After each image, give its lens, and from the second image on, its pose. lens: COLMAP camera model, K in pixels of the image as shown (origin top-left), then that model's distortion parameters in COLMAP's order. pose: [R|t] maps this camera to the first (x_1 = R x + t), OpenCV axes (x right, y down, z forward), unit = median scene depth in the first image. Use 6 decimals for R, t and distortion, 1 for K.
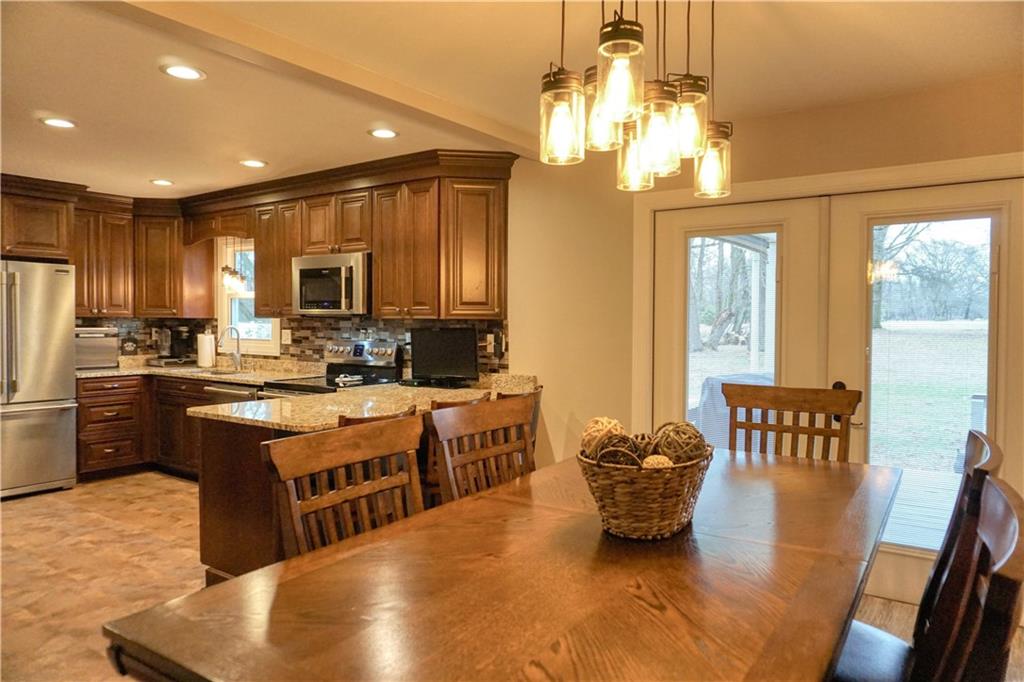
lens RADIAL K [[689.1, 0, 518.2], [0, 689.1, 335.1], [0, 0, 1]] dist [0.001948, -0.000160]
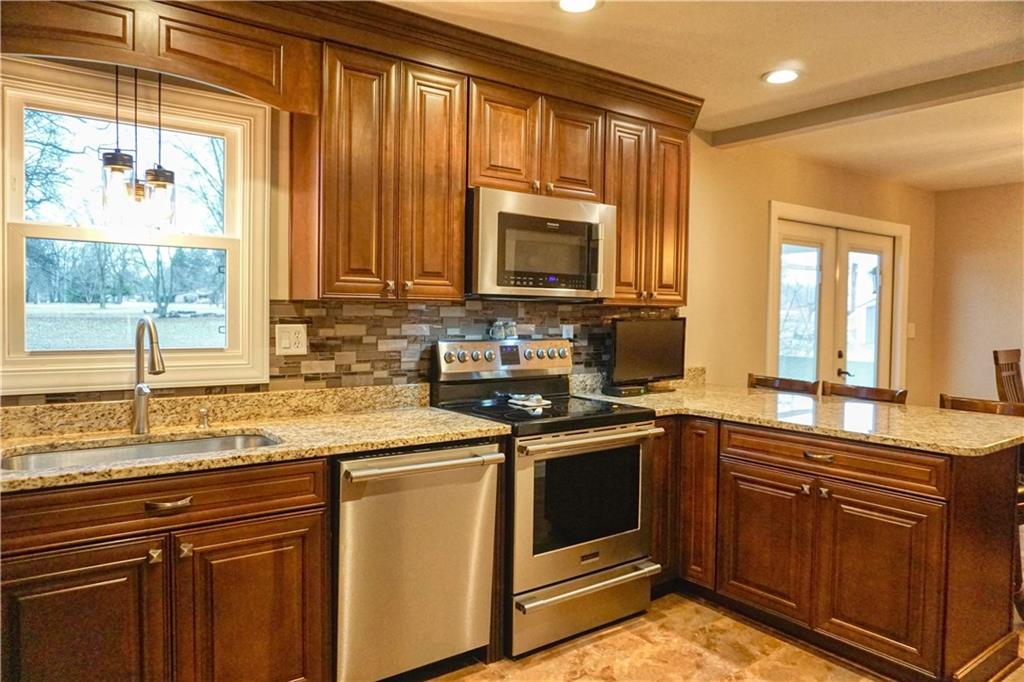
lens RADIAL K [[689.1, 0, 518.2], [0, 689.1, 335.1], [0, 0, 1]] dist [0.001948, -0.000160]
pose [[0.329415, -0.032616, 0.943622, -0.745088], [0.012182, 0.999467, 0.030294, -0.013051], [-0.944107, 0.001516, 0.329637, 0.724029]]
